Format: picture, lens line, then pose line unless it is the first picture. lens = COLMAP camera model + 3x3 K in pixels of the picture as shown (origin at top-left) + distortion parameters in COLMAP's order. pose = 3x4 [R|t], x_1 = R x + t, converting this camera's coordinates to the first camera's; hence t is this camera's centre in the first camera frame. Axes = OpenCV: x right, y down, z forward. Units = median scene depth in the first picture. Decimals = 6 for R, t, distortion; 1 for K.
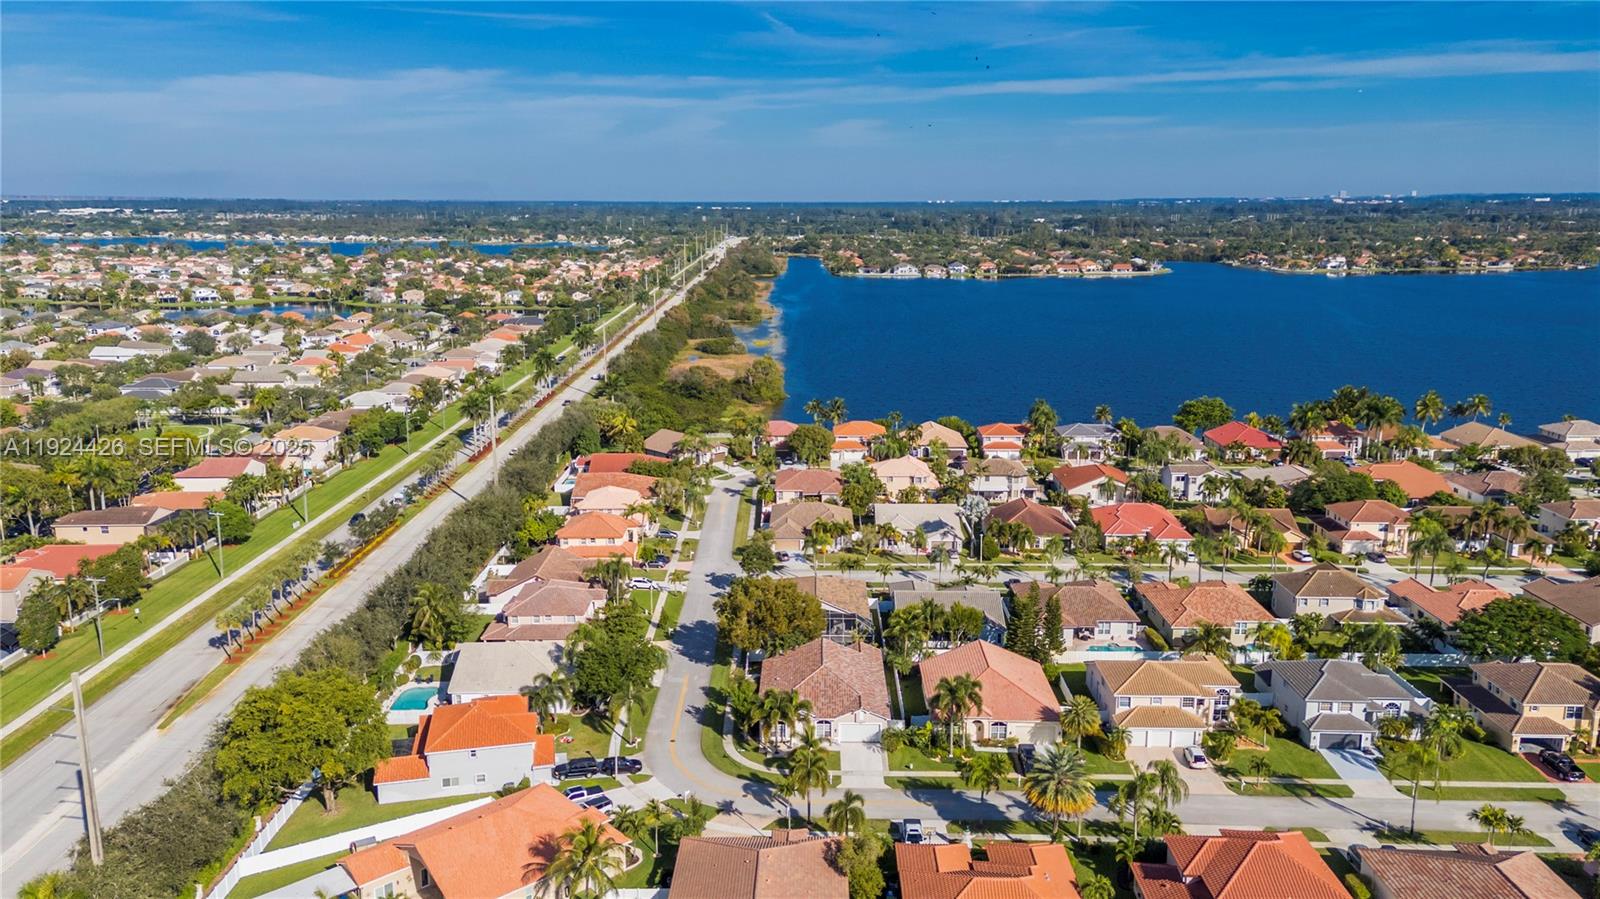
lens RADIAL K [[1116.8, 0, 794.7], [0, 1116.8, 476.5], [0, 0, 1]] dist [0.056891, -0.000158]
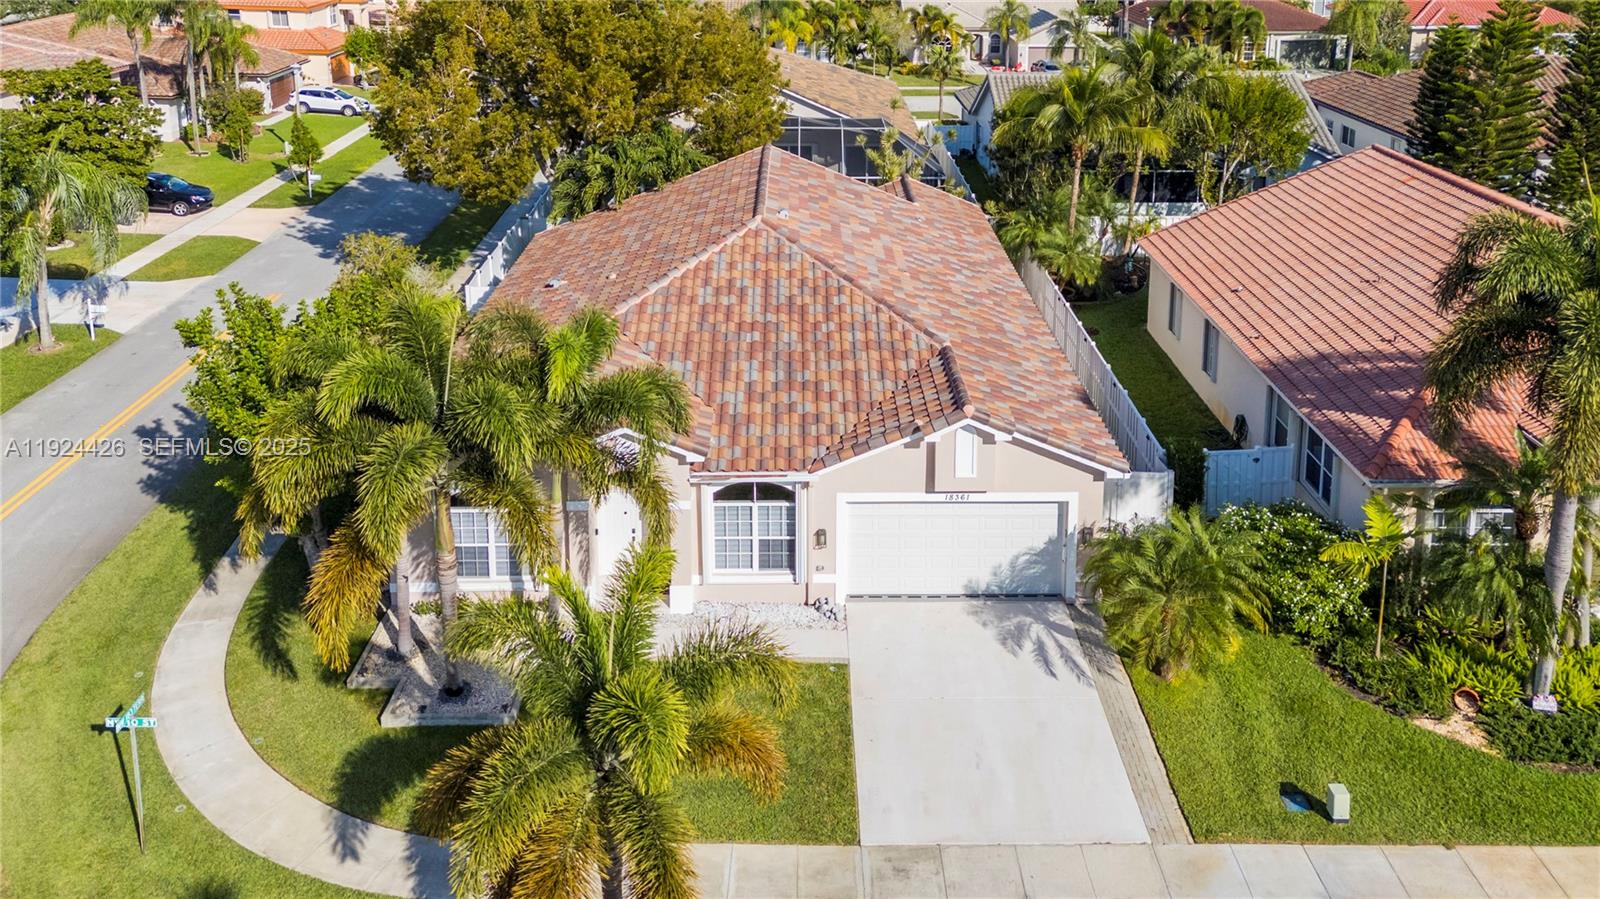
lens RADIAL K [[1116.8, 0, 794.7], [0, 1116.8, 476.5], [0, 0, 1]] dist [0.056891, -0.000158]
pose [[0.999801, -0.006523, 0.018863, 0.028858], [0.001373, 0.965312, 0.261097, 0.168526], [-0.019911, -0.261019, 0.965128, 0.819122]]
